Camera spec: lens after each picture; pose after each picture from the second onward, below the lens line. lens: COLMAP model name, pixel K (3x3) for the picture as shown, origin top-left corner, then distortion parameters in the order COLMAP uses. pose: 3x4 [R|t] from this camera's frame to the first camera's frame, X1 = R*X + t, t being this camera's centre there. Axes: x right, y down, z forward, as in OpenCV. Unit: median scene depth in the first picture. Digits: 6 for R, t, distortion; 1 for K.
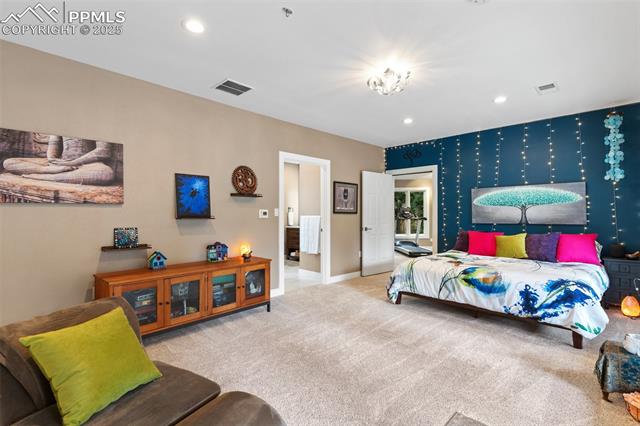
lens RADIAL K [[305.4, 0, 321.5], [0, 305.4, 213.9], [0, 0, 1]] dist [-0.005170, 0.000166]
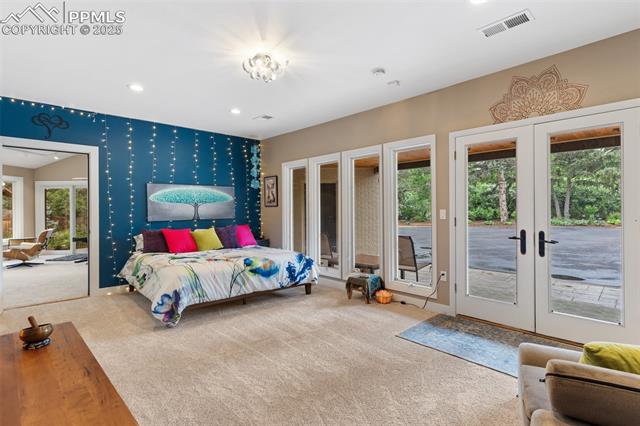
lens RADIAL K [[305.4, 0, 321.9], [0, 305.4, 210.3], [0, 0, 1]] dist [-0.005170, 0.000166]
pose [[0.041117, -0.003087, 0.999150, -0.613940], [0.004477, 0.999986, 0.002906, -0.003638], [-0.999144, 0.004354, 0.041130, 0.697946]]
